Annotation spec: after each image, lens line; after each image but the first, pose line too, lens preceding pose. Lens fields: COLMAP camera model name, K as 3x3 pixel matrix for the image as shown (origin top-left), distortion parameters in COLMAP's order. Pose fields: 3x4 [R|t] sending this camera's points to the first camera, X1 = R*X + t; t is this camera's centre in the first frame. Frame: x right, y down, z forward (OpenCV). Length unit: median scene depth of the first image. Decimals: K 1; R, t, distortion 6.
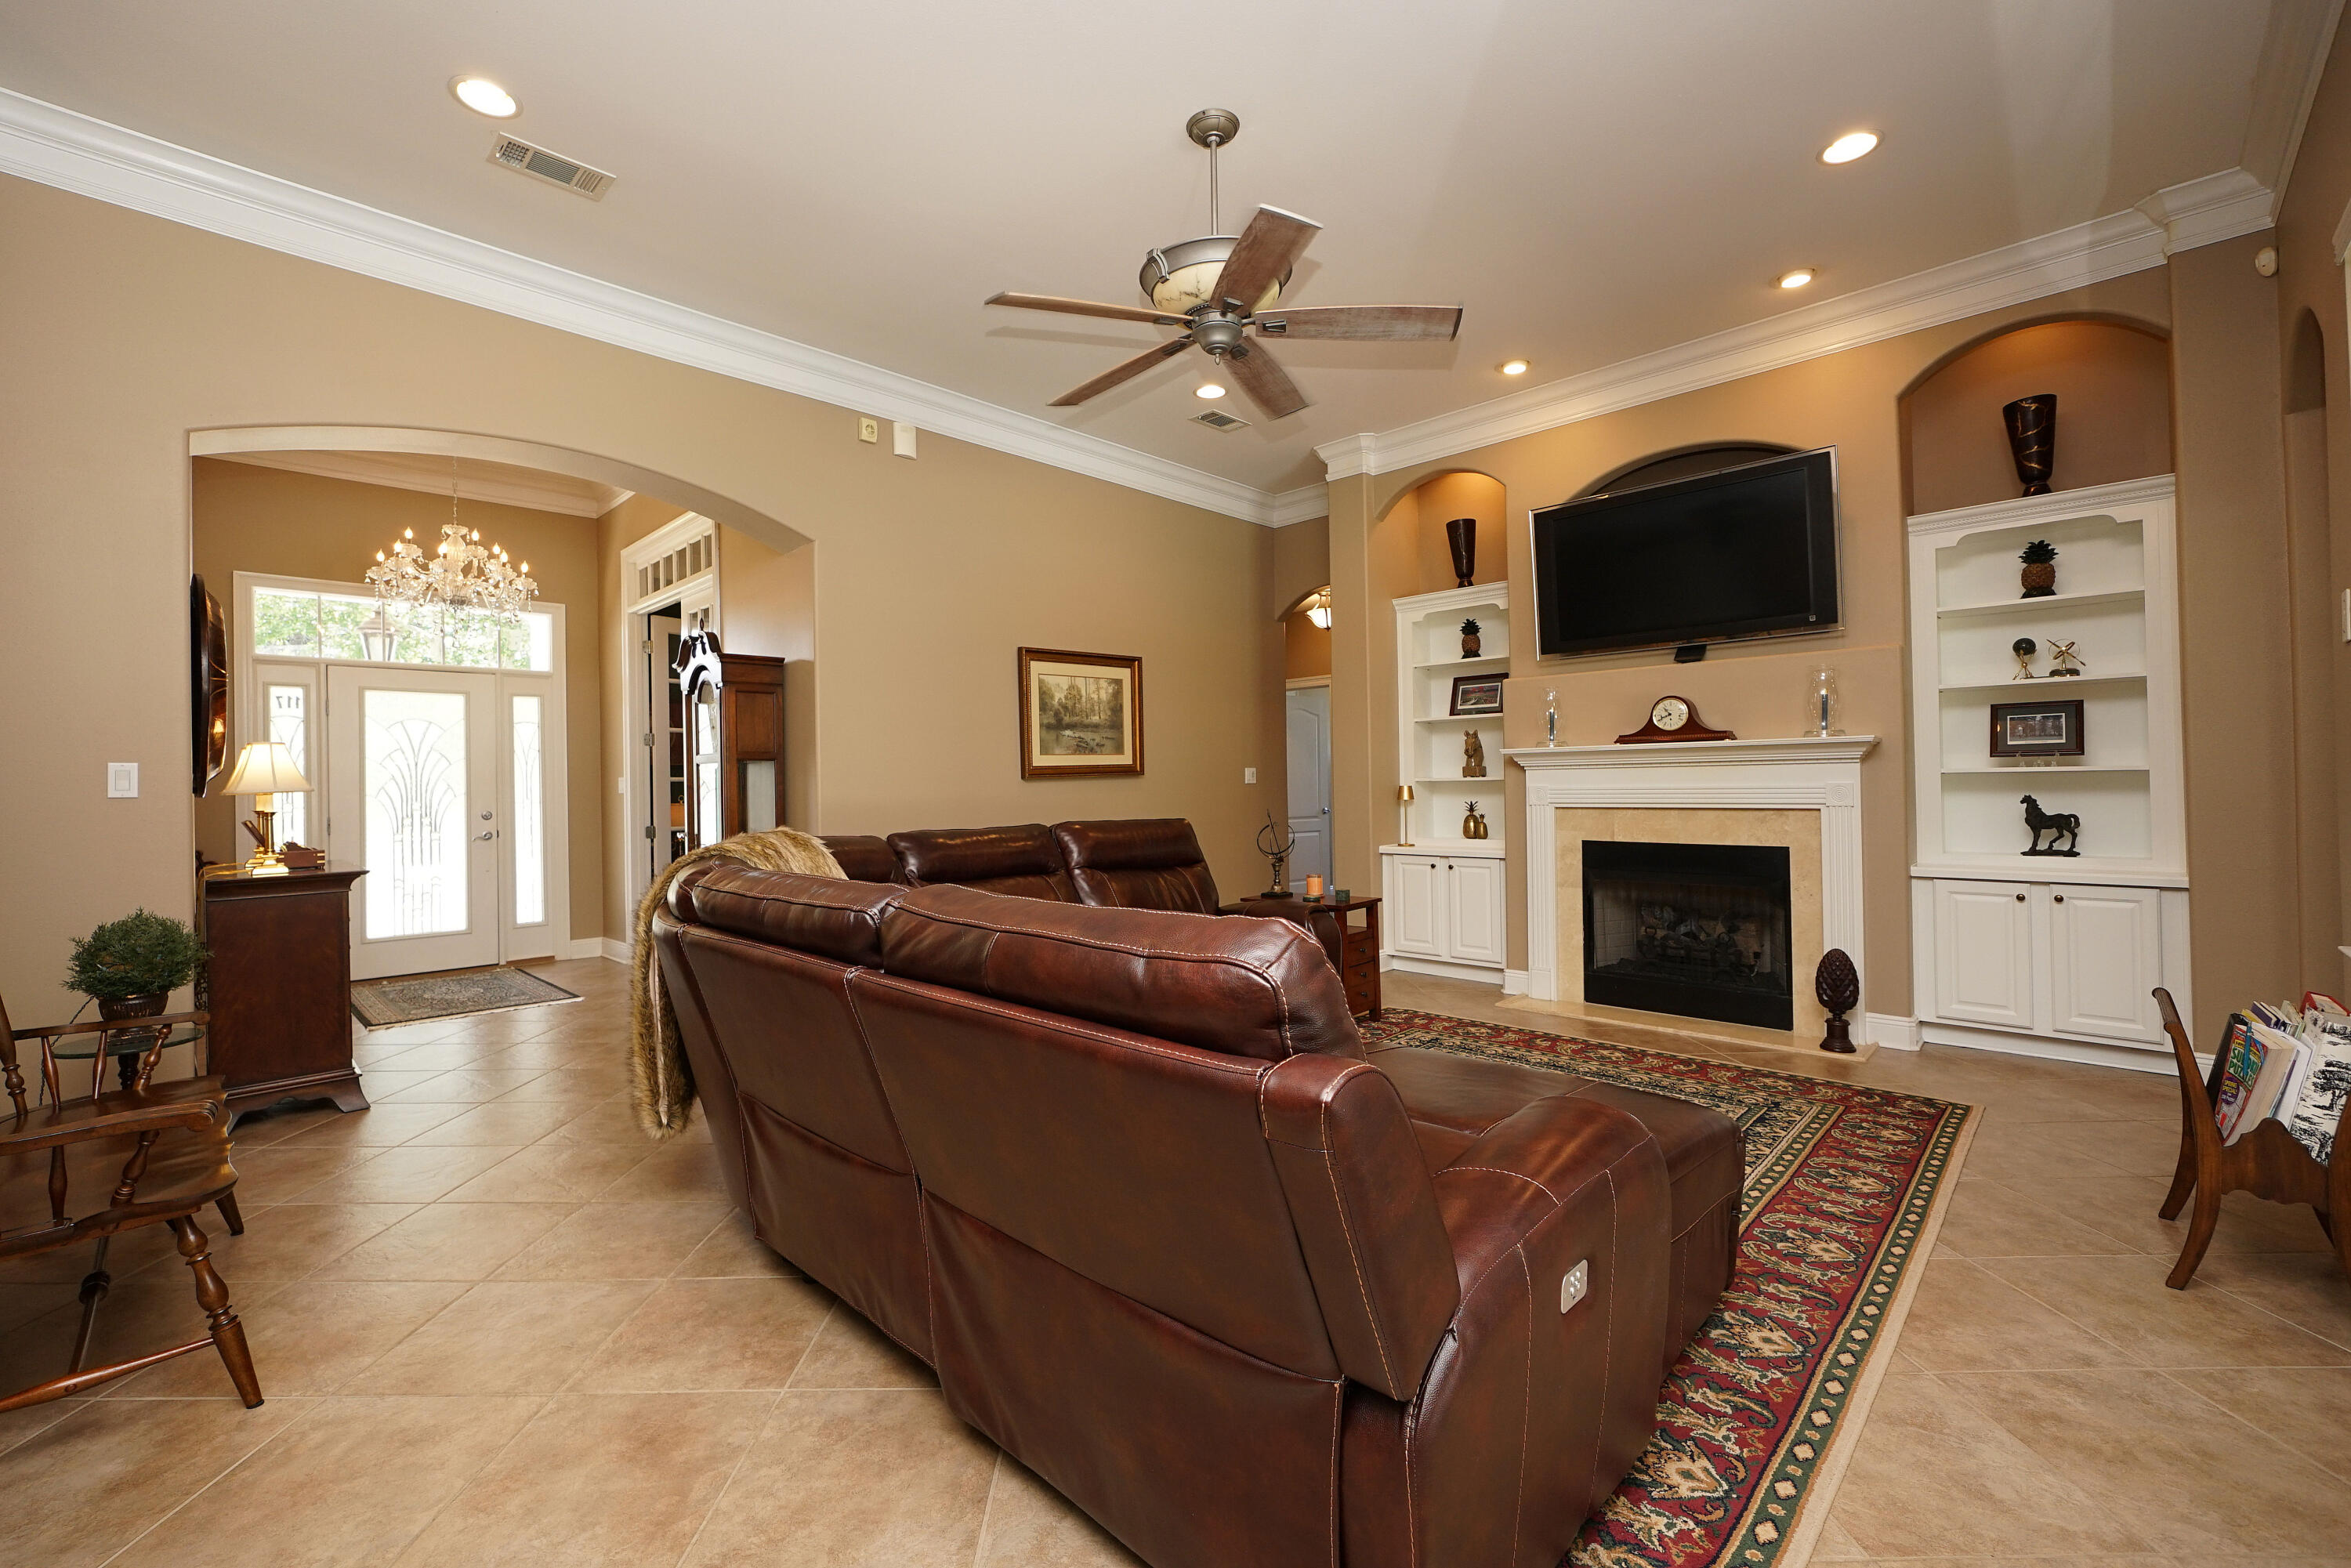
lens RADIAL K [[1006.4, 0, 1138.4], [0, 1006.4, 780.3], [0, 0, 1]] dist [-0.013034, 0.000466]
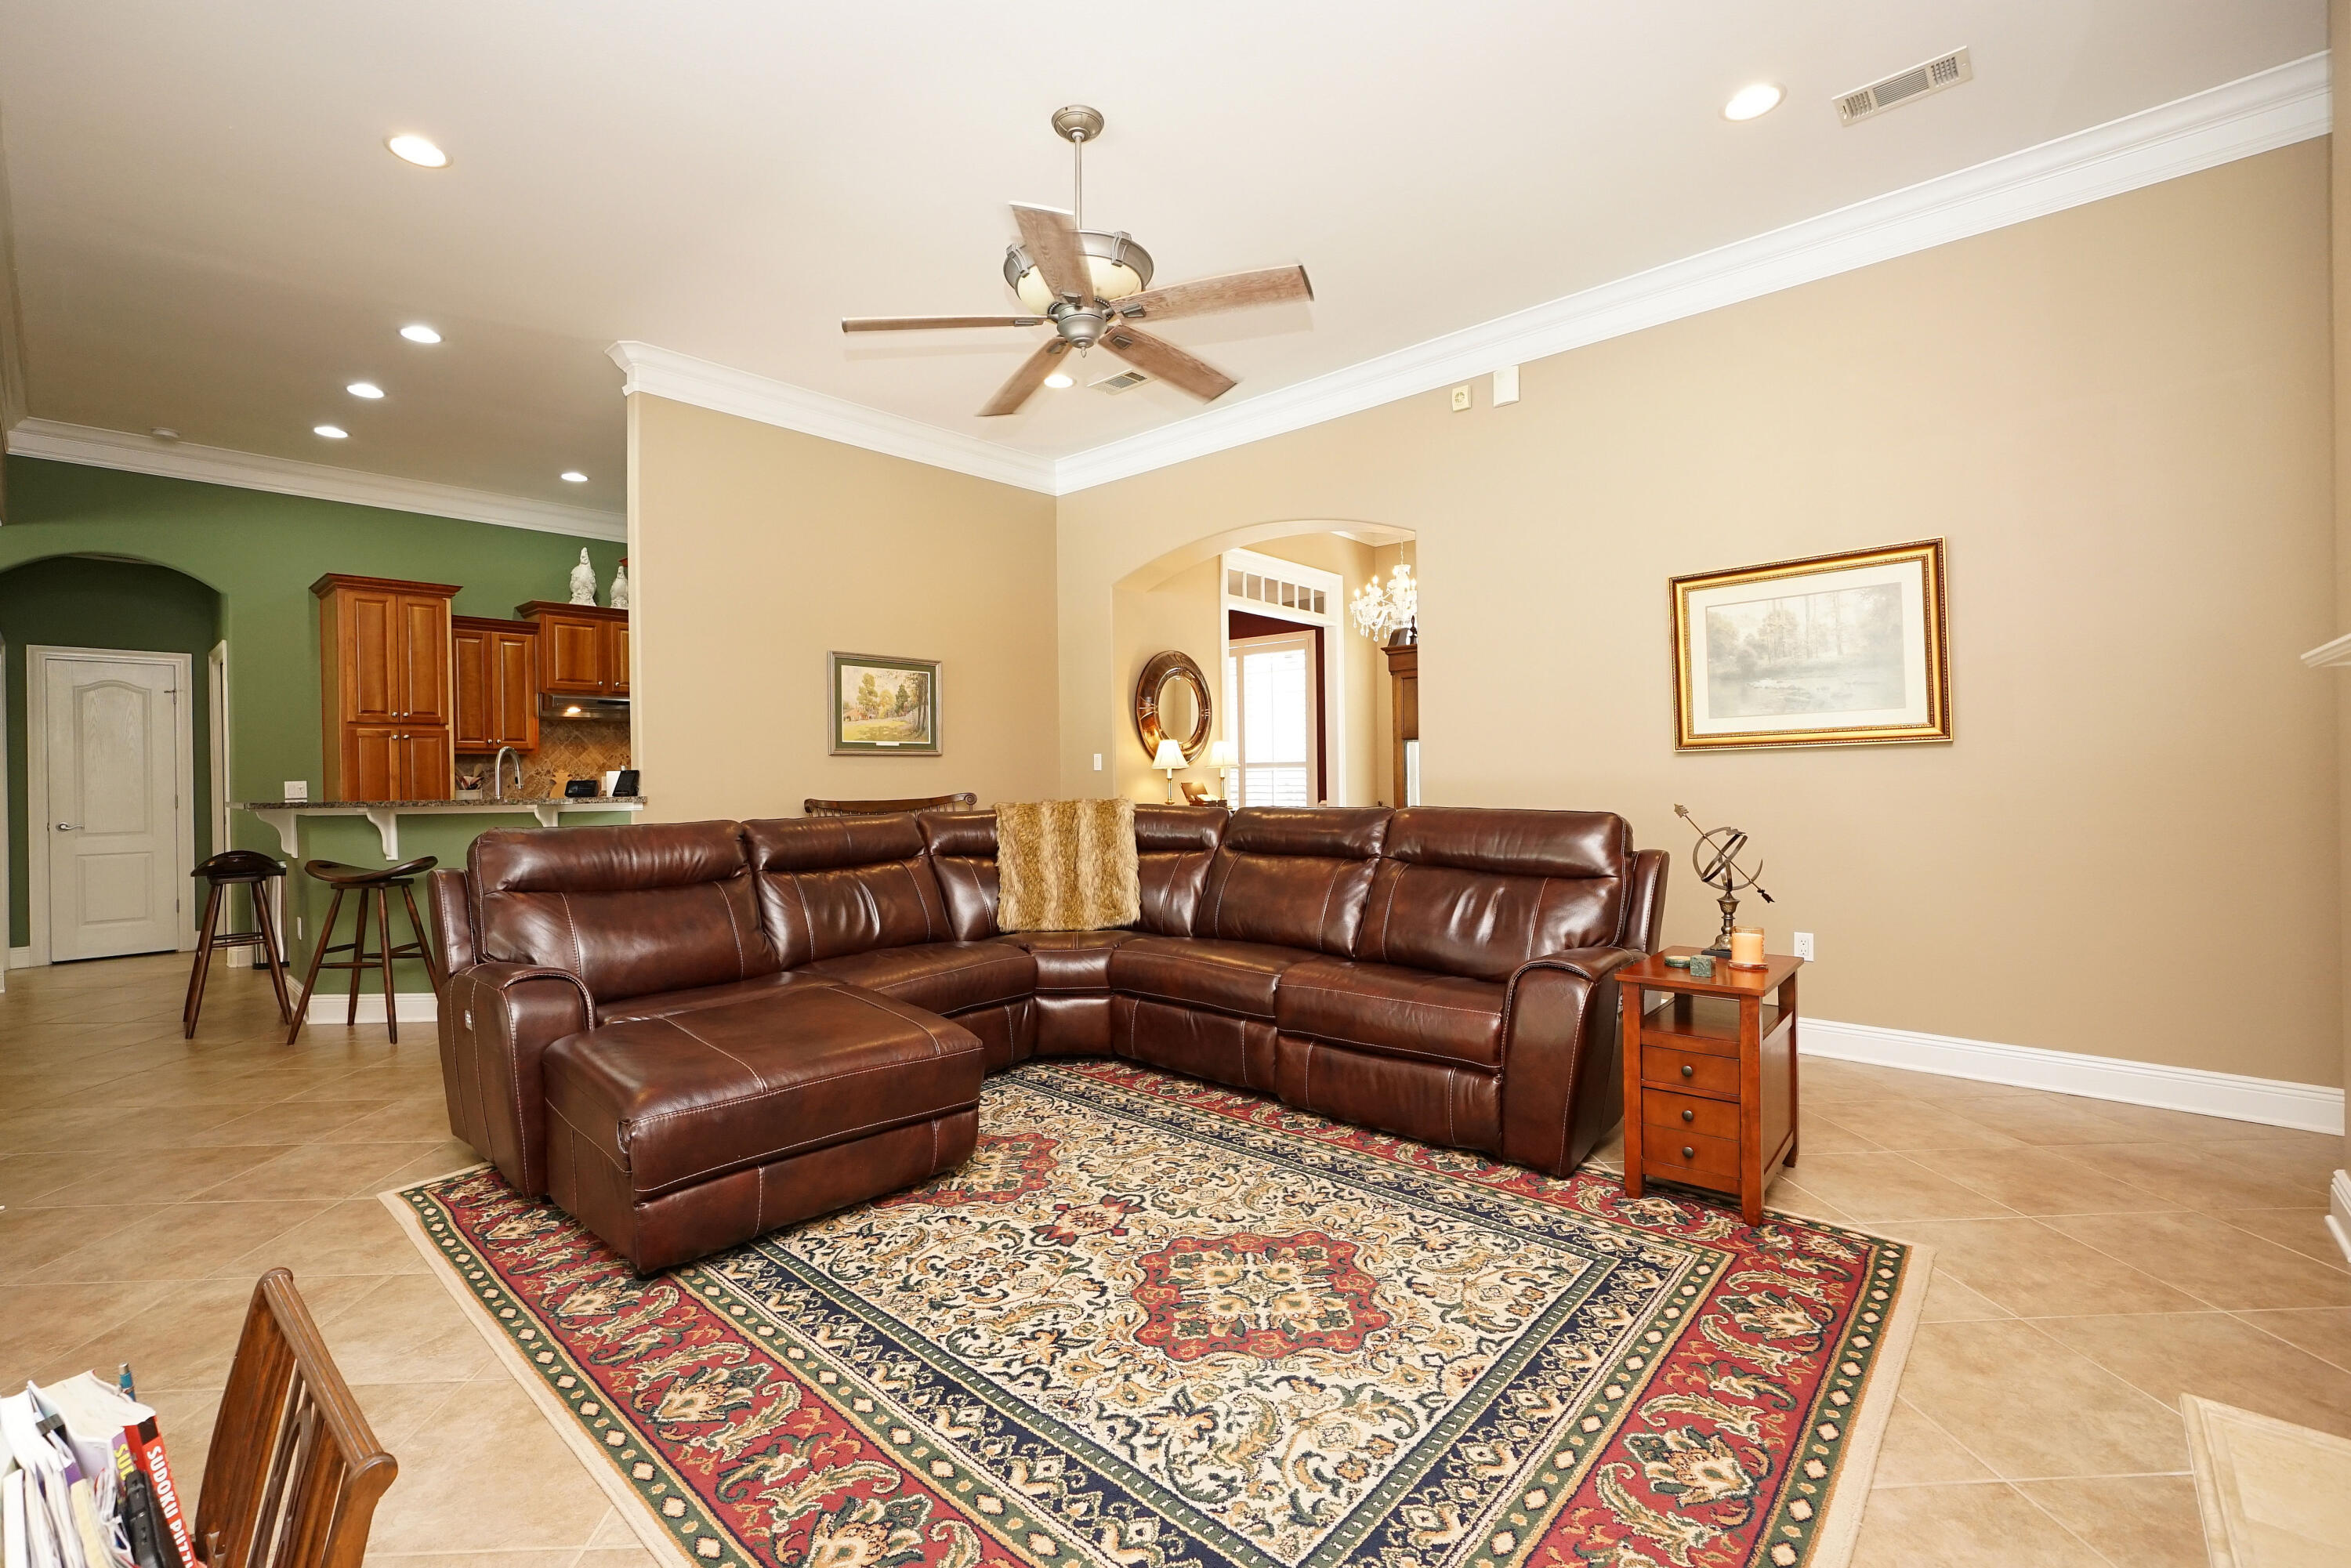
lens RADIAL K [[1006.4, 0, 1138.4], [0, 1006.4, 780.3], [0, 0, 1]] dist [-0.013034, 0.000466]
pose [[0.029465, 0.023184, -0.999297, 0.800957], [0.015903, 0.999594, 0.023660, -0.005315], [0.999439, -0.016589, 0.029084, 0.736943]]
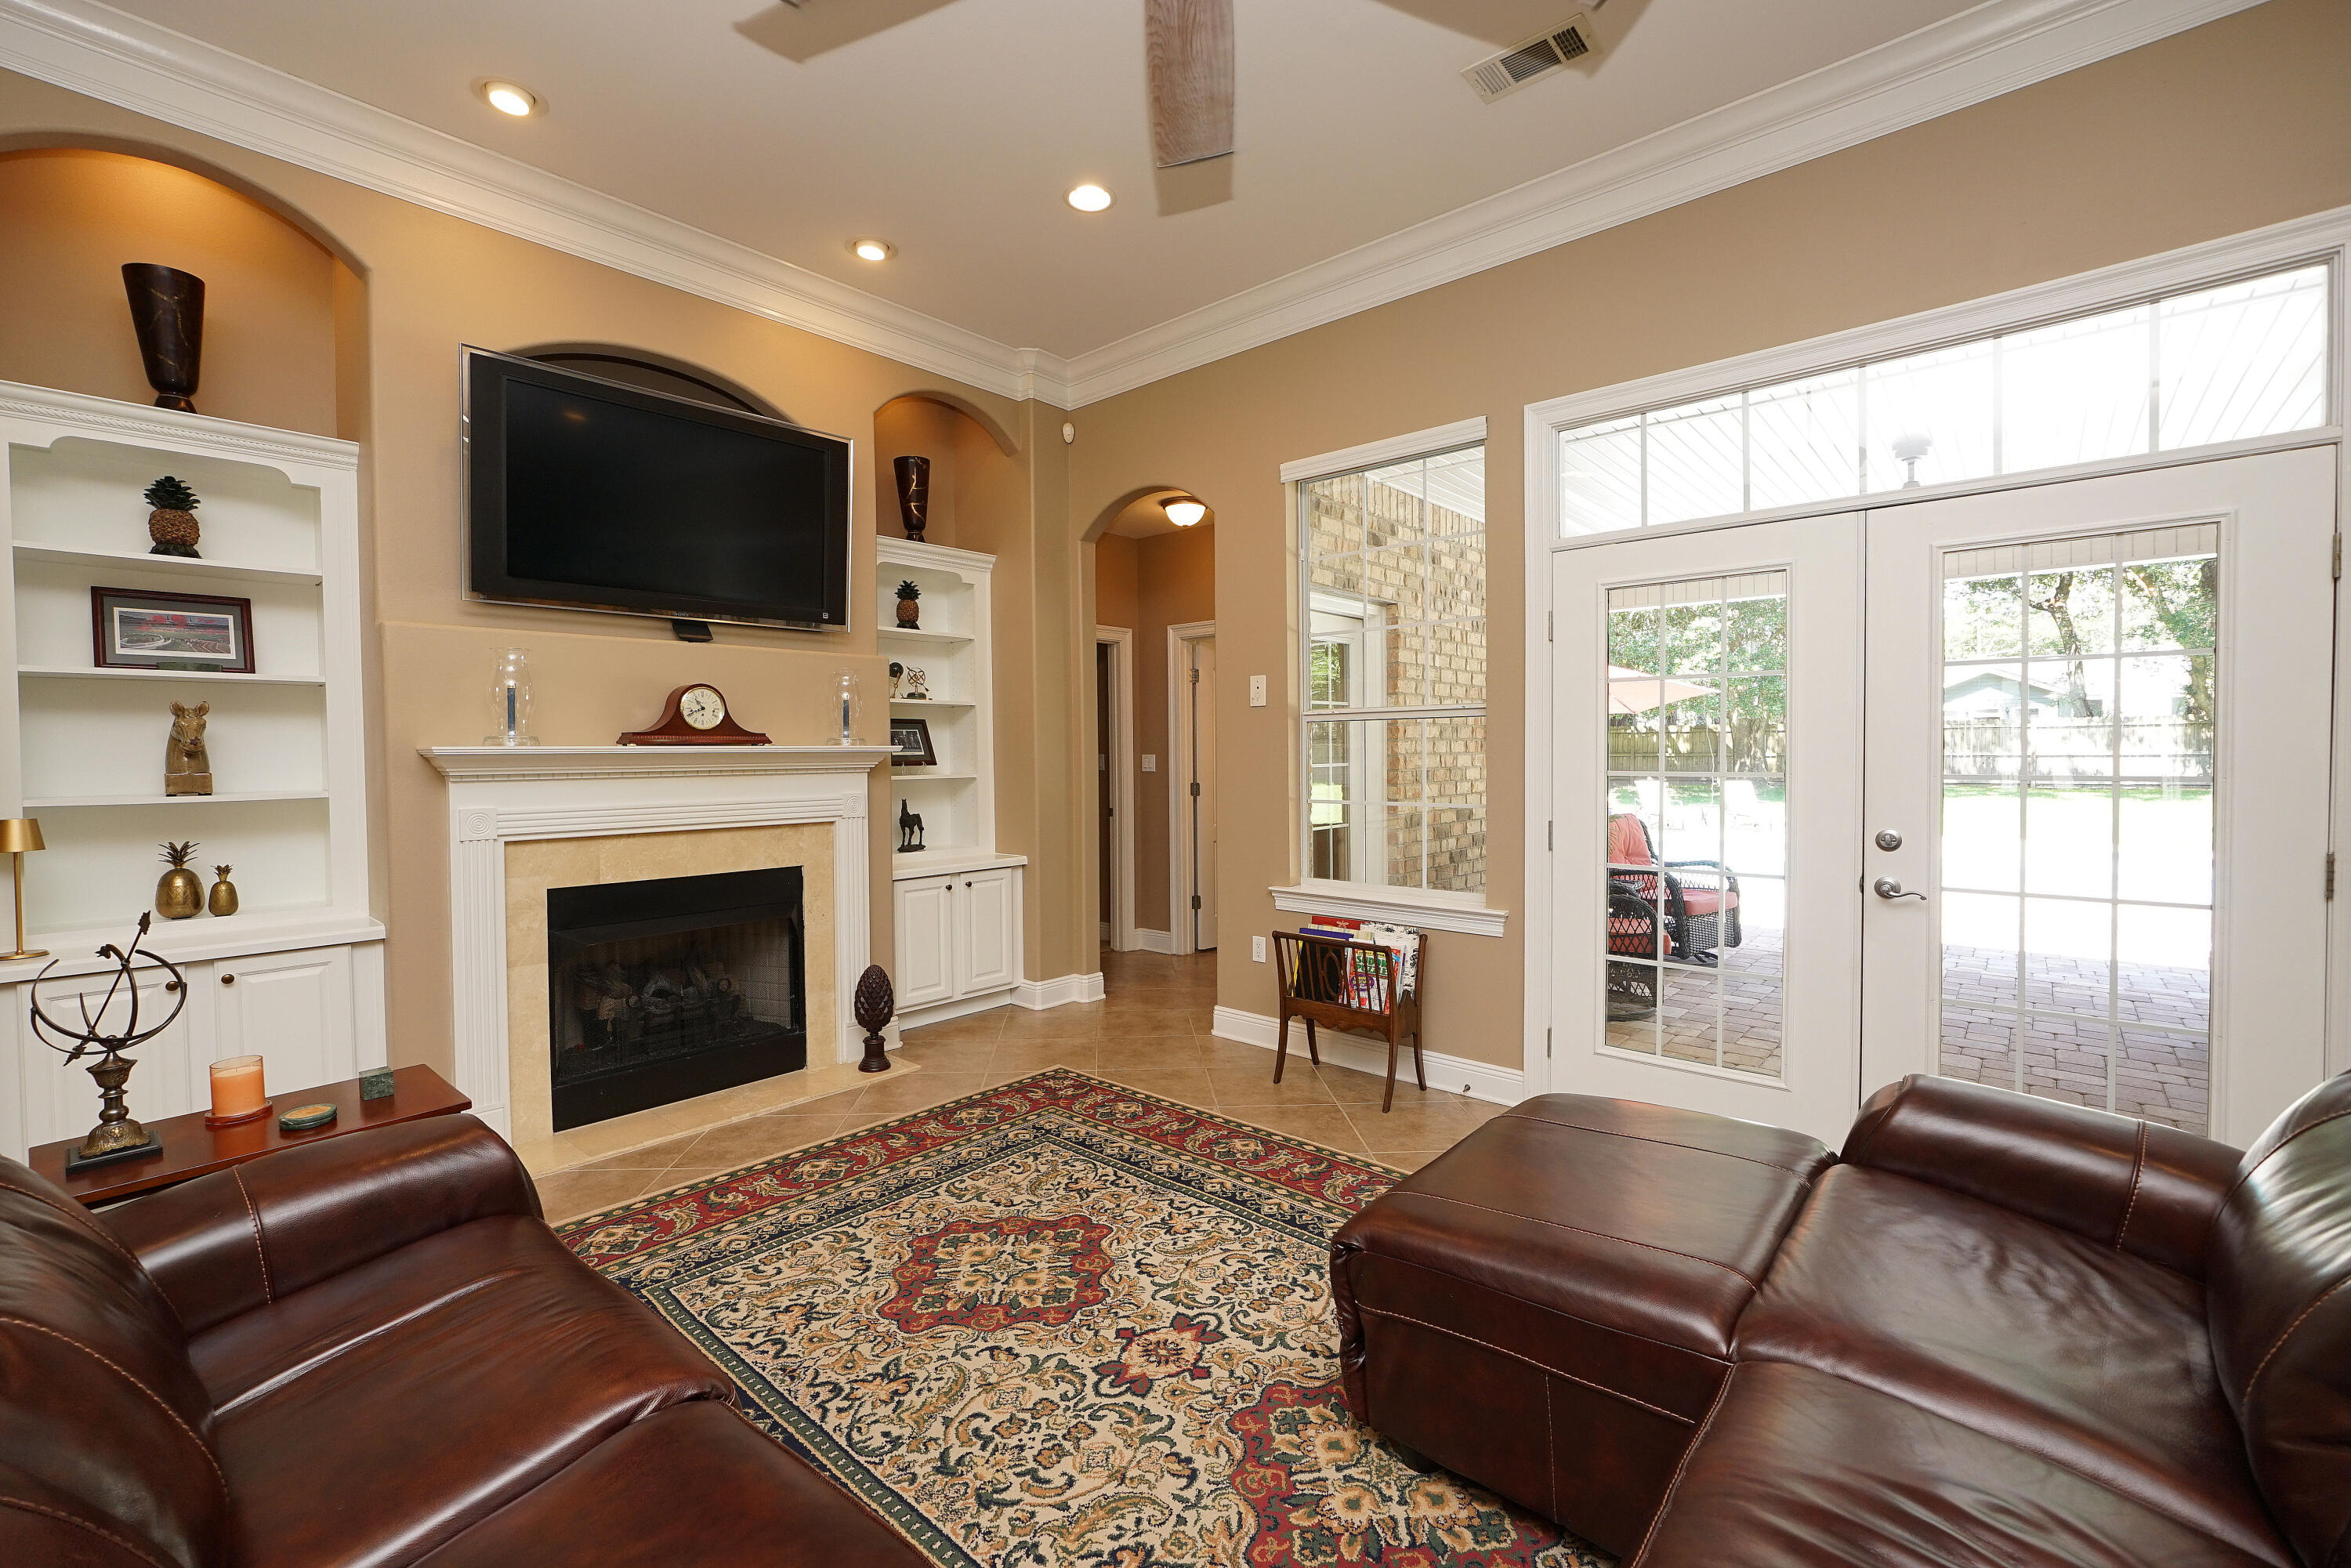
lens RADIAL K [[977.3, 0, 1170.3], [0, 977.3, 783.7], [0, 0, 1]] dist [-0.013160, 0.000062]
pose [[-0.068632, -0.017293, 0.997492, -0.249966], [0.001305, 0.999847, 0.017423, -0.022541], [-0.997641, 0.002498, -0.068599, 0.749127]]
